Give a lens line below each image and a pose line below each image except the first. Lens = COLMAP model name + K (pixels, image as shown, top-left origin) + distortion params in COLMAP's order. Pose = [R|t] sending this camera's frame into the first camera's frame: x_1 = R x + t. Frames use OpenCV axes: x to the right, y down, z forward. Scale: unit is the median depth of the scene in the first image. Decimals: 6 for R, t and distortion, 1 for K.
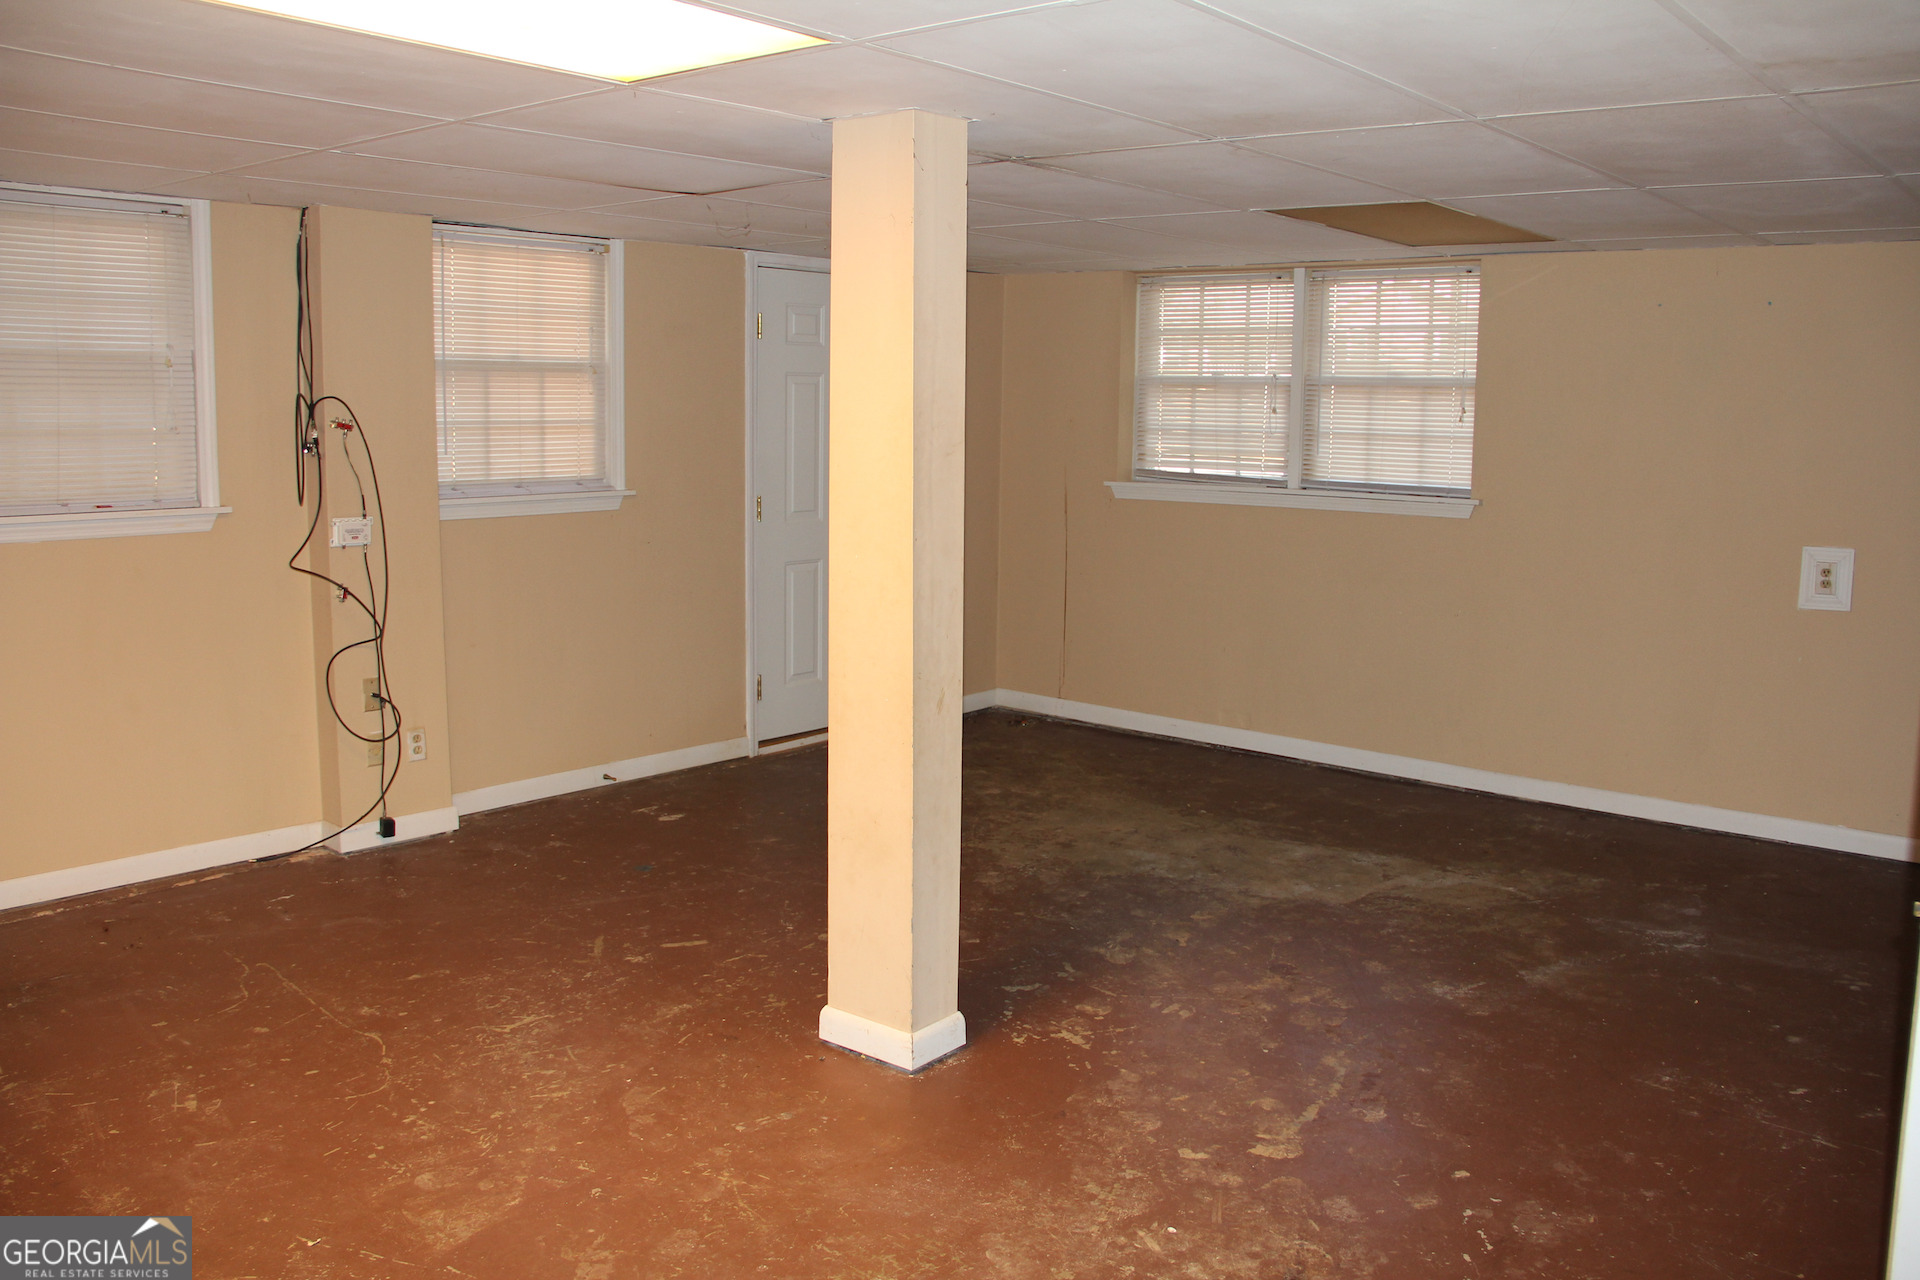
lens RADIAL K [[1638.3, 0, 960.0], [0, 1638.3, 640.0], [0, 0, 1]] dist [-0.178343, 0.182393]
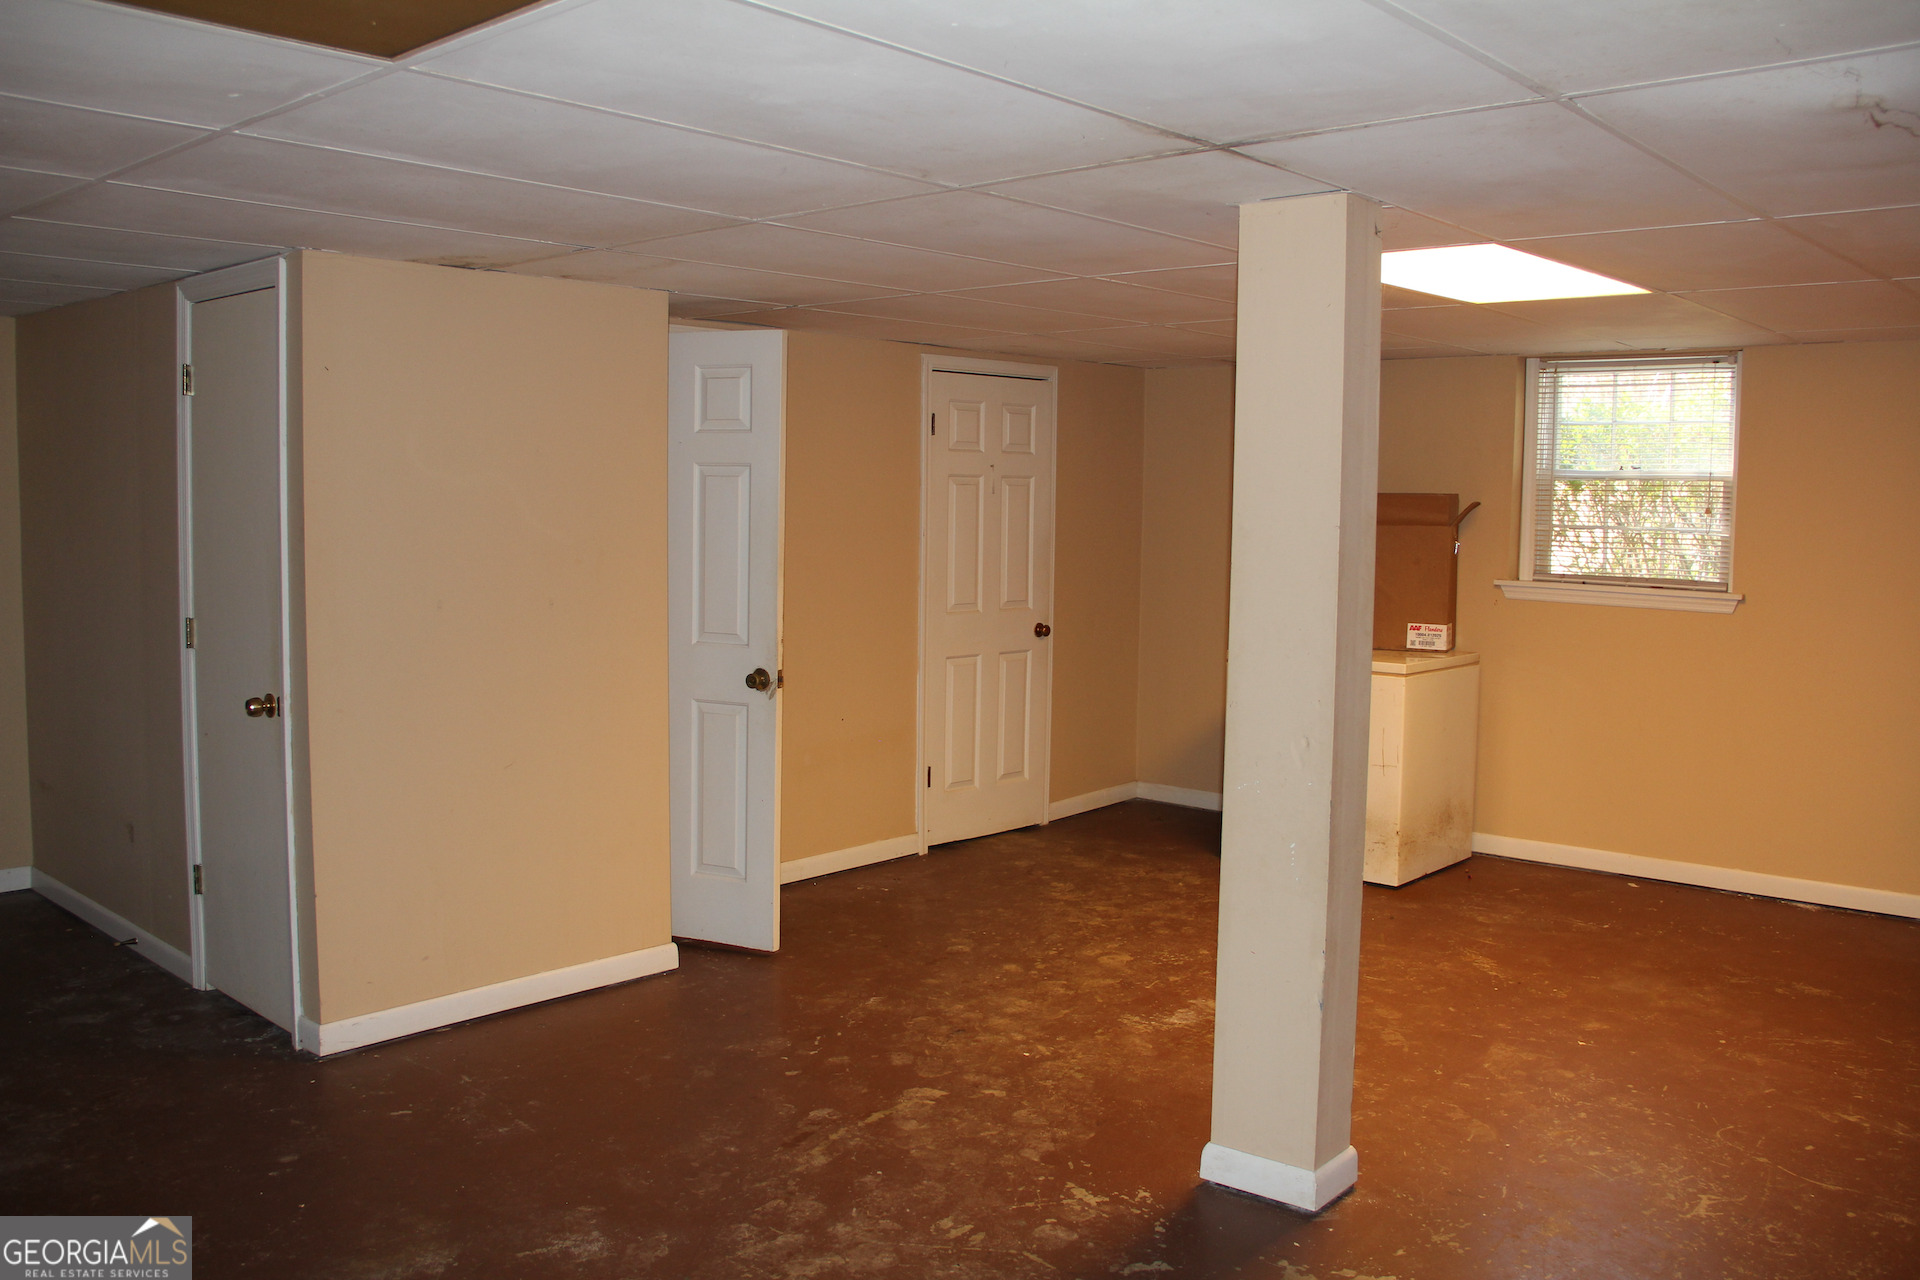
lens RADIAL K [[1638.3, 0, 960.0], [0, 1638.3, 640.0], [0, 0, 1]] dist [-0.178343, 0.182393]
pose [[-0.998871, -0.031033, 0.035965, 0.129219], [-0.021759, 0.971915, 0.234323, -0.292472], [-0.042226, 0.233276, -0.971493, 2.003031]]
